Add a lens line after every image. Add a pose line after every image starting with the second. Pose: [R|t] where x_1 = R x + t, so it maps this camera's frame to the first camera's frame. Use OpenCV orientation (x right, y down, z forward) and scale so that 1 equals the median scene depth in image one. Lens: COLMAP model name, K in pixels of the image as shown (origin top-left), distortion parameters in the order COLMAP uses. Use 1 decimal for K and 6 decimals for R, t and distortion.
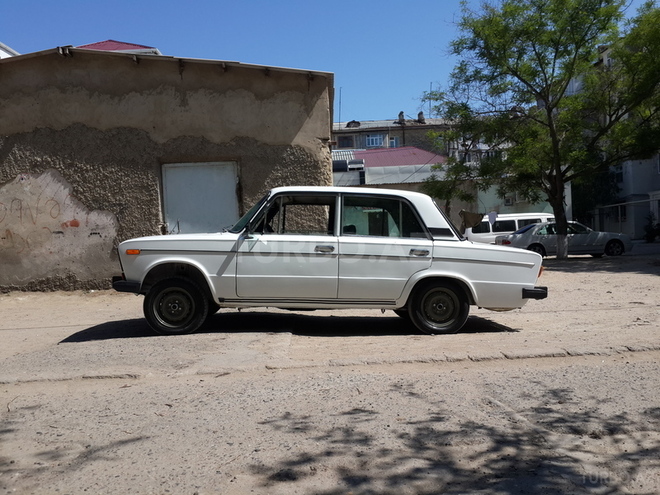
lens RADIAL K [[621.6, 0, 336.9], [0, 621.6, 250.0], [0, 0, 1]] dist [0.118241, -0.329911]
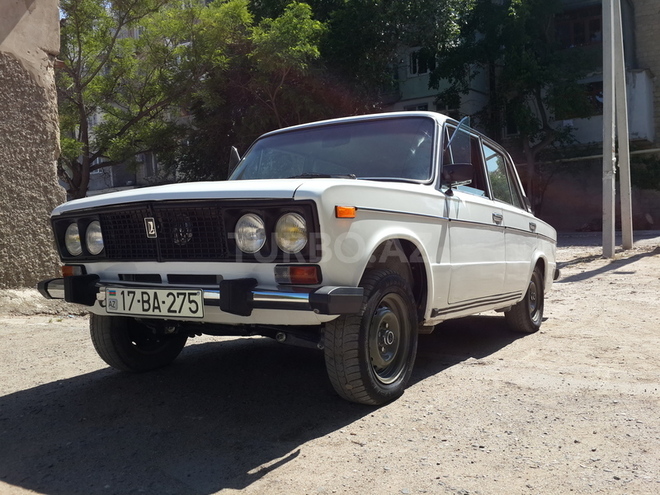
lens RADIAL K [[621.6, 0, 336.9], [0, 621.6, 250.0], [0, 0, 1]] dist [0.118241, -0.329911]
pose [[0.564592, -0.014494, 0.825243, -0.365772], [0.021181, 0.999771, 0.003068, 0.014524], [-0.825098, 0.015747, 0.564770, 0.443435]]
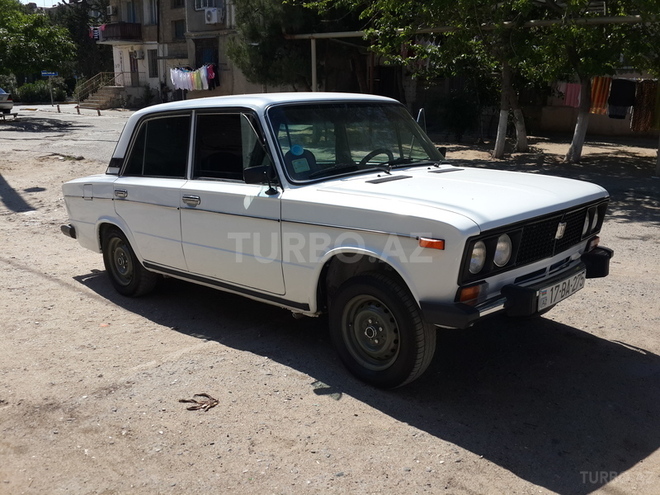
lens RADIAL K [[621.6, 0, 336.9], [0, 621.6, 250.0], [0, 0, 1]] dist [0.118241, -0.329911]
pose [[-0.680007, -0.151462, 0.717391, -0.347809], [0.021912, 0.973796, 0.226366, -0.055825], [-0.732879, 0.169649, -0.658869, 0.917289]]
